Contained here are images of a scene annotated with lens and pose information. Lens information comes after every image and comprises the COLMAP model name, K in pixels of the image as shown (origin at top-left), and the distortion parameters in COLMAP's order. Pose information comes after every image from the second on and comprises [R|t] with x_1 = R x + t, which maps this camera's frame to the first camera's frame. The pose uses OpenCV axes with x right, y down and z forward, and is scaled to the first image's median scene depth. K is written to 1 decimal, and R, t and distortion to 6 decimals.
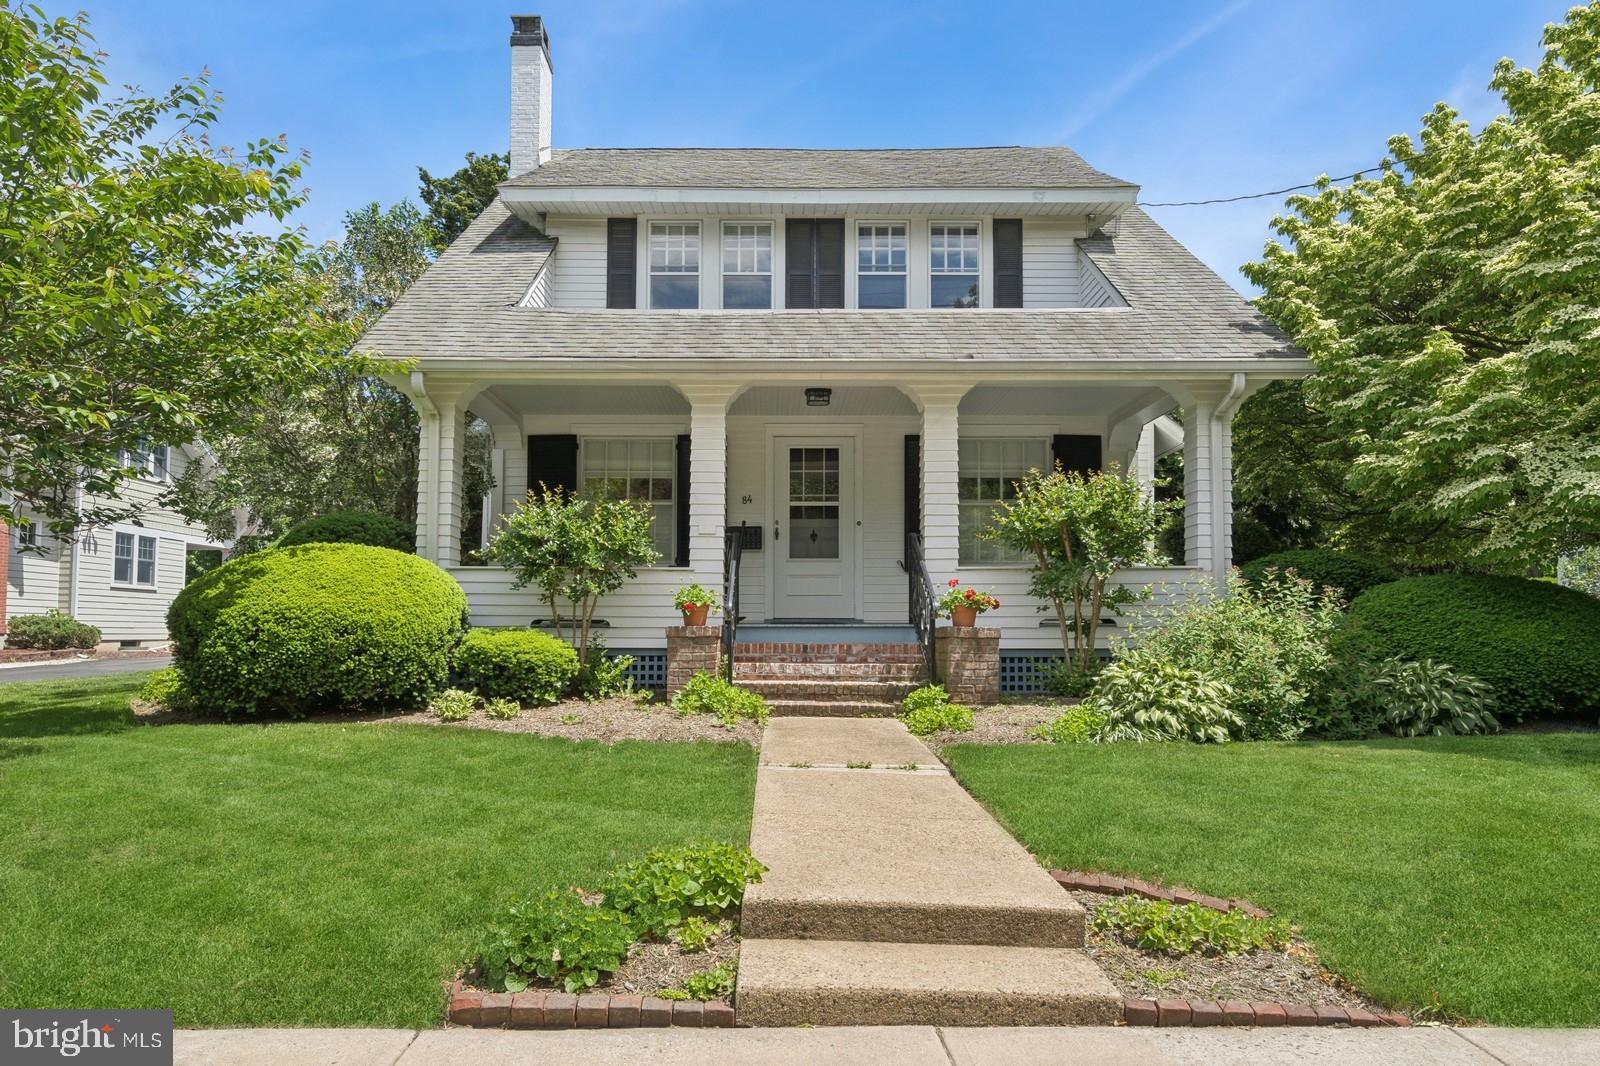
lens RADIAL K [[981.2, 0, 800.0], [0, 981.2, 533.0], [0, 0, 1]] dist [0.003817, 0.001765]
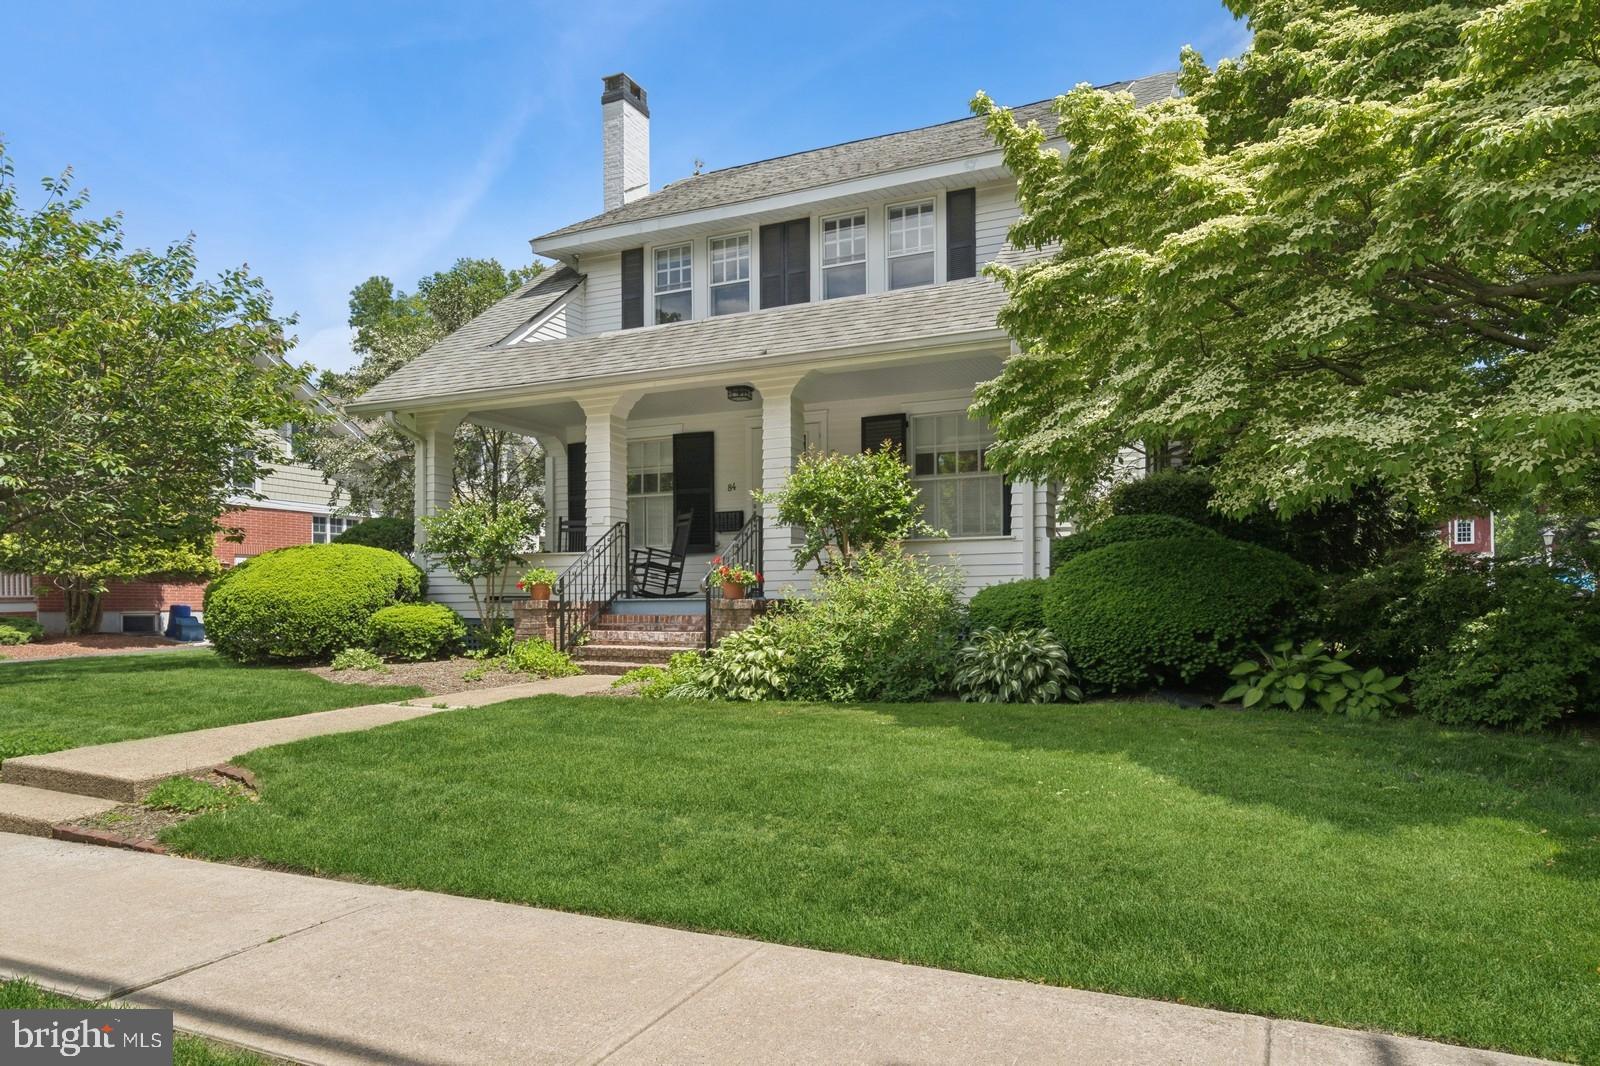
lens RADIAL K [[998.5, 0, 800.0], [0, 998.5, 533.0], [0, 0, 1]] dist [0.011722, 0.000491]
pose [[0.909163, -0.035884, -0.414891, 0.478124], [0.048093, 0.998662, 0.019014, 0.001034], [0.413654, -0.037240, 0.909672, -0.005006]]
